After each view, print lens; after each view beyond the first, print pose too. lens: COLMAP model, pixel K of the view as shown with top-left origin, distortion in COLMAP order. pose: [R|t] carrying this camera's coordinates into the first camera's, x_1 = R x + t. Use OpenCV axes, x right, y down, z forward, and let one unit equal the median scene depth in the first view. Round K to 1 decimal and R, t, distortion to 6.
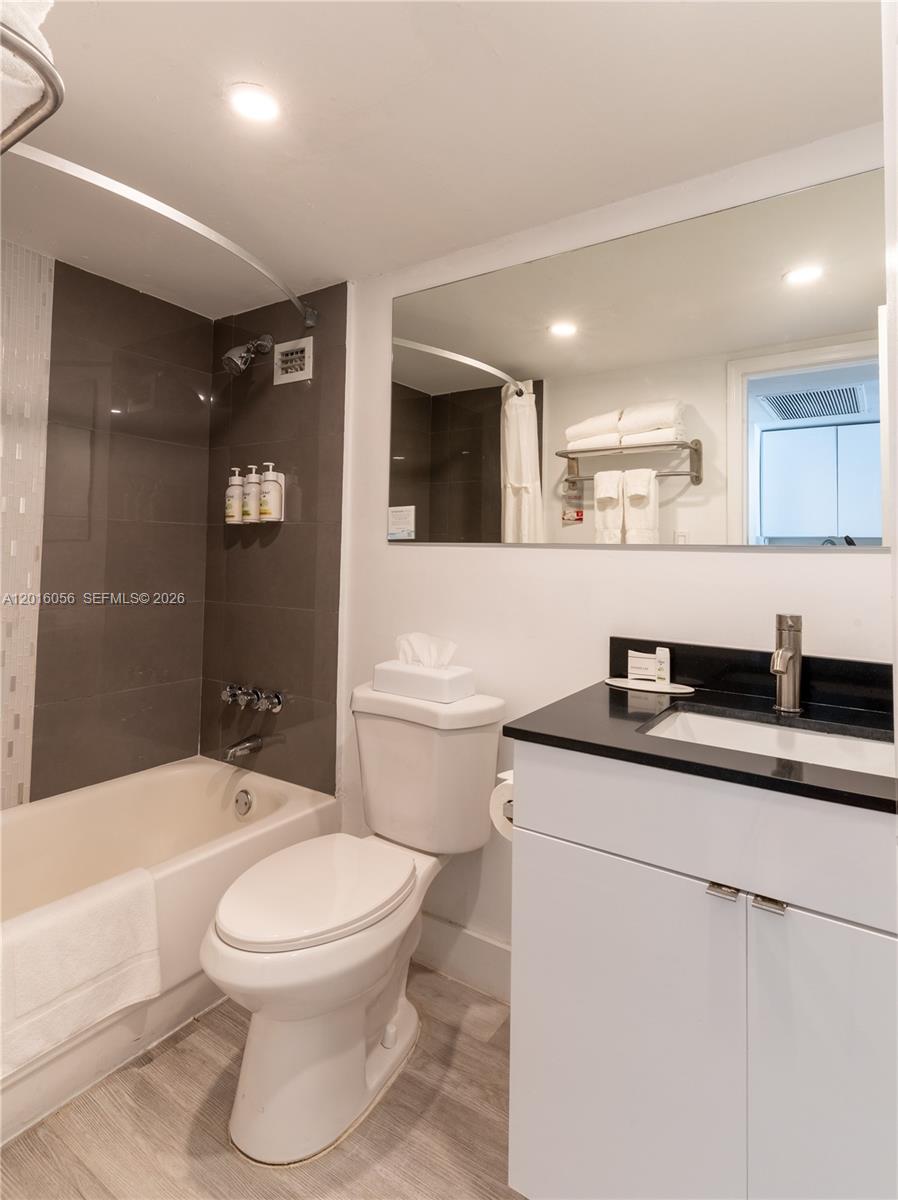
lens RADIAL K [[641.1, 0, 448.3], [0, 641.1, 526.5], [0, 0, 1]] dist [0.001712, 0.000456]
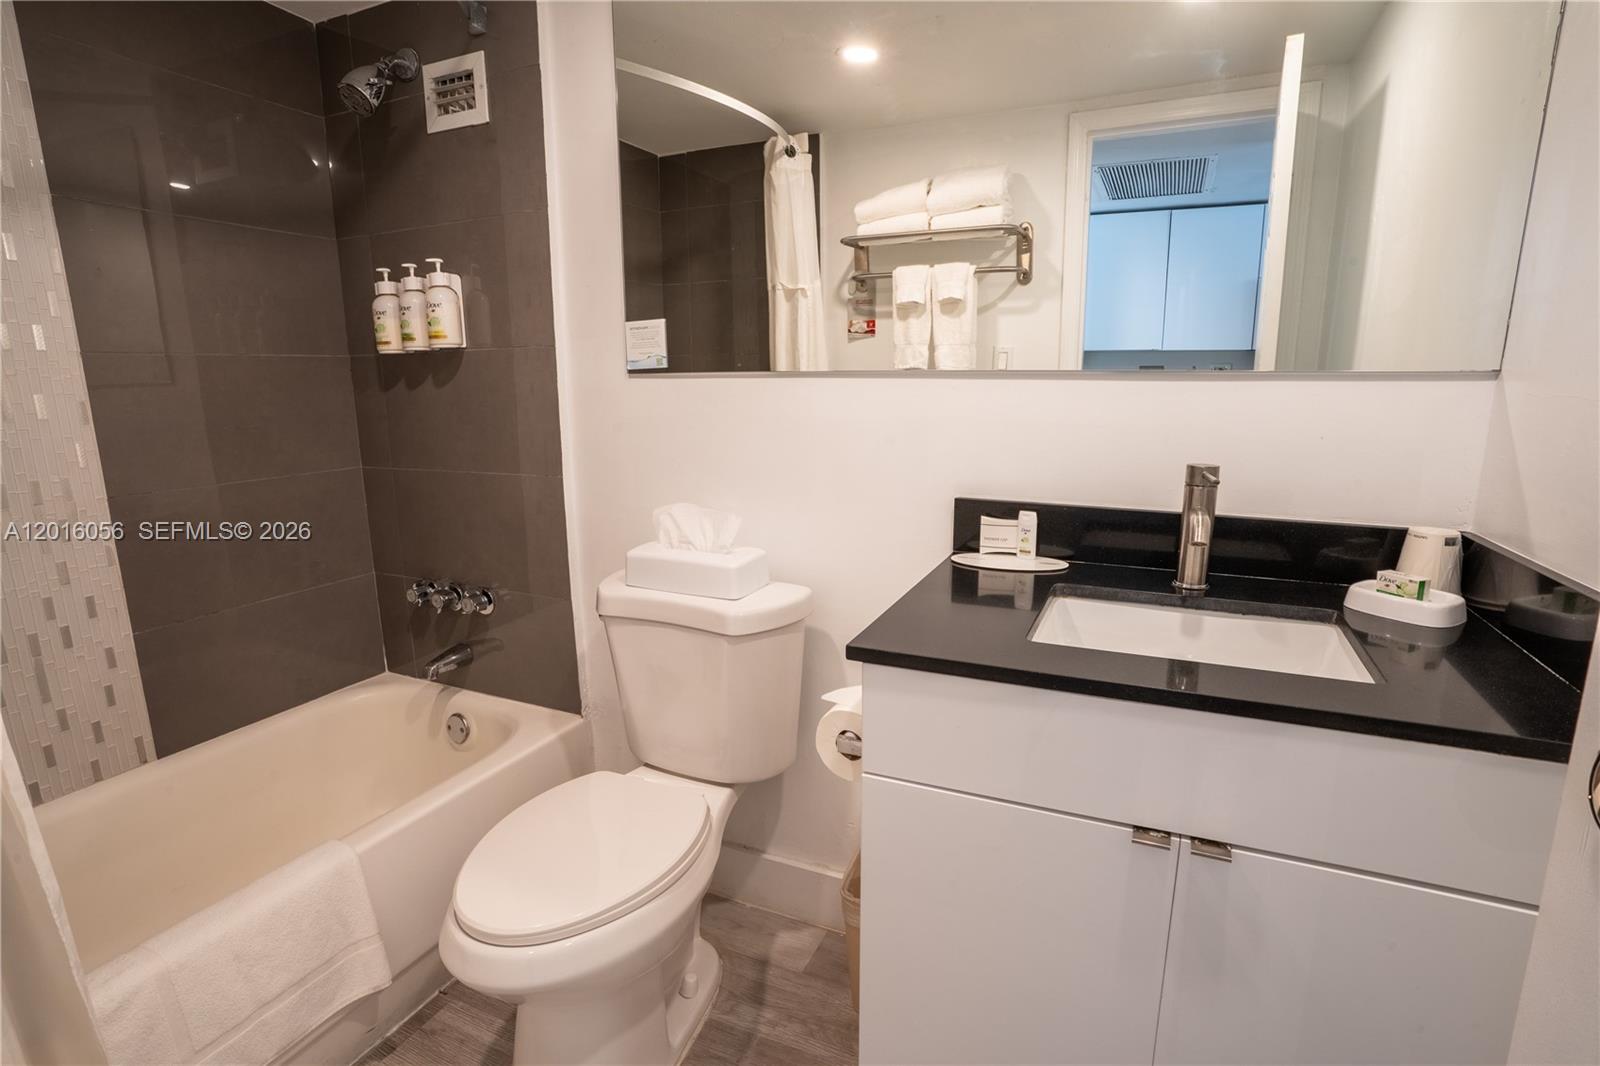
lens RADIAL K [[776.2, 0, 800.0], [0, 776.2, 533.0], [0, 0, 1]] dist [-0.084605, 0.038100]
pose [[0.985832, -0.060531, 0.156432, -0.050390], [0.020725, 0.969426, 0.244508, -0.008205], [-0.166449, -0.237801, 0.956946, 0.133215]]
